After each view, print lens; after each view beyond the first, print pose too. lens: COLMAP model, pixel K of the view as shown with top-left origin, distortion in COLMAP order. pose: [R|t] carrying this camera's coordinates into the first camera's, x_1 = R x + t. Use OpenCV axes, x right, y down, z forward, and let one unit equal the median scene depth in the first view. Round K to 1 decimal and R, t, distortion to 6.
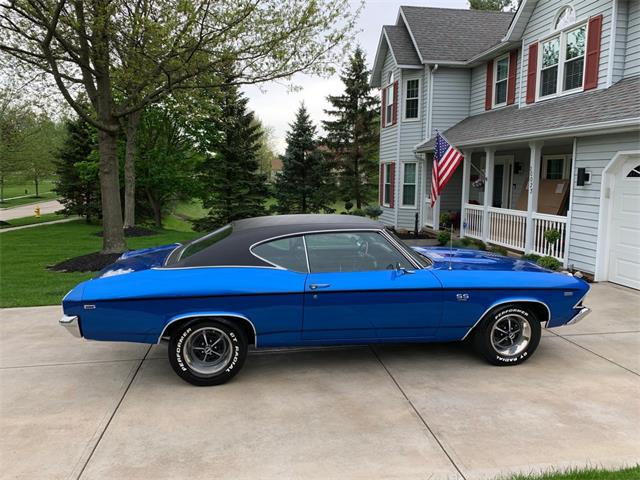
lens RADIAL K [[484.1, 0, 316.4], [0, 484.1, 236.5], [0, 0, 1]] dist [0.028581, -0.034223]
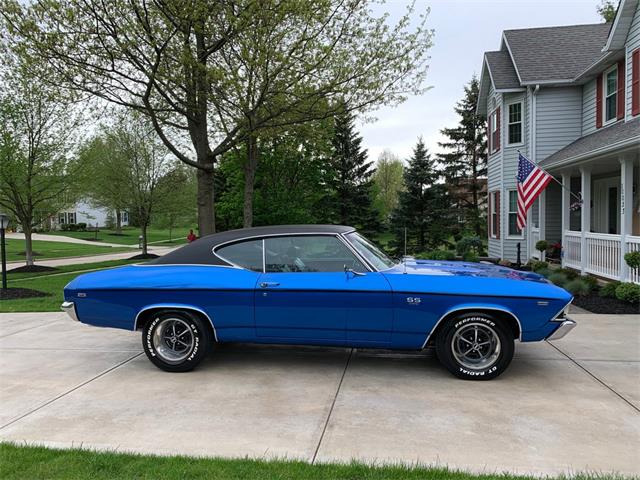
lens RADIAL K [[484.1, 0, 315.6], [0, 484.1, 236.7], [0, 0, 1]] dist [0.028581, -0.034223]
pose [[0.954482, -0.007434, -0.298177, 0.195936], [-0.017696, 0.996517, -0.081489, 0.038459], [0.297744, 0.083056, 0.951026, 0.004293]]
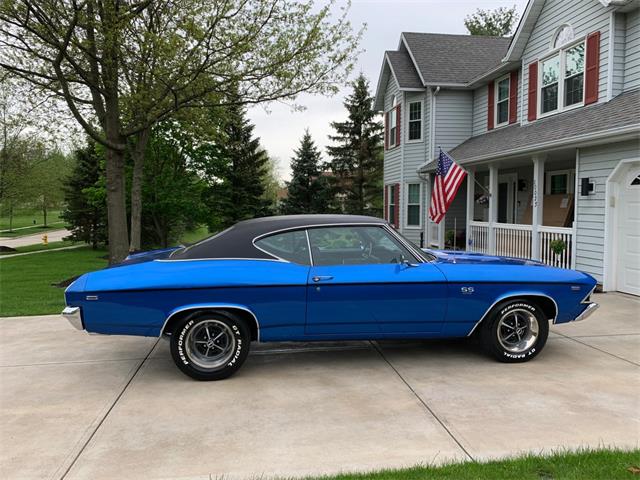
lens RADIAL K [[484.1, 0, 316.2], [0, 484.1, 237.2], [0, 0, 1]] dist [0.028581, -0.034223]
pose [[0.999909, -0.006476, -0.011861, 0.002562], [0.005739, 0.998113, -0.061129, 0.036626], [0.012235, 0.061056, 0.998059, 0.001308]]
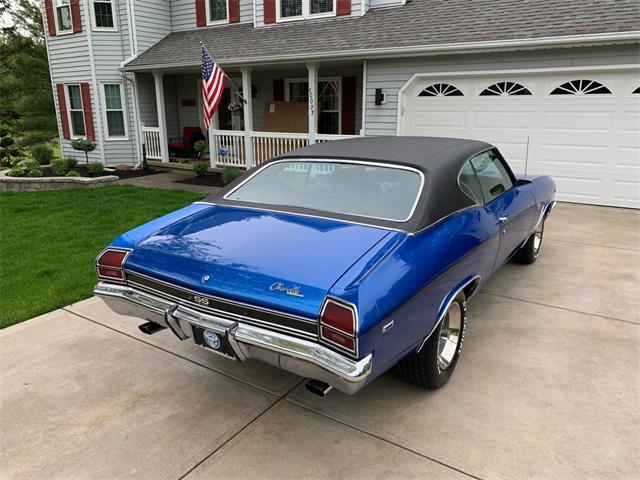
lens RADIAL K [[484.1, 0, 314.7], [0, 484.1, 233.3], [0, 0, 1]] dist [0.028581, -0.034223]
pose [[0.682879, -0.194032, 0.704292, -0.376692], [0.098684, 0.979747, 0.174235, -0.023035], [-0.723835, -0.049479, 0.688196, 0.304995]]
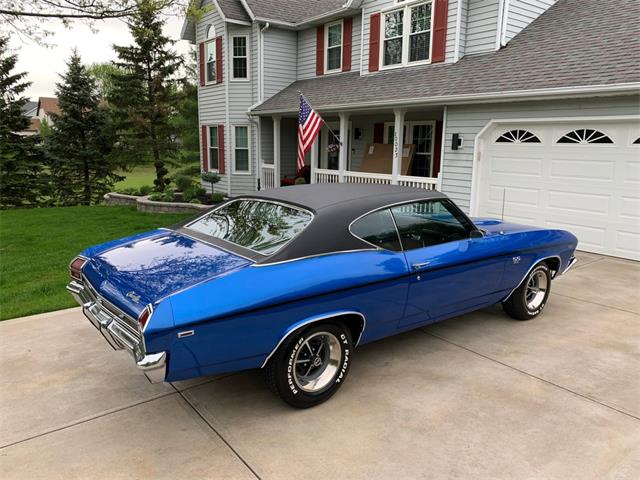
lens RADIAL K [[484.1, 0, 314.1], [0, 484.1, 235.1], [0, 0, 1]] dist [0.028581, -0.034223]
pose [[0.880713, -0.081879, 0.466519, -0.264177], [0.049582, 0.995471, 0.081112, -0.014565], [-0.471048, -0.048306, 0.880784, 0.148639]]
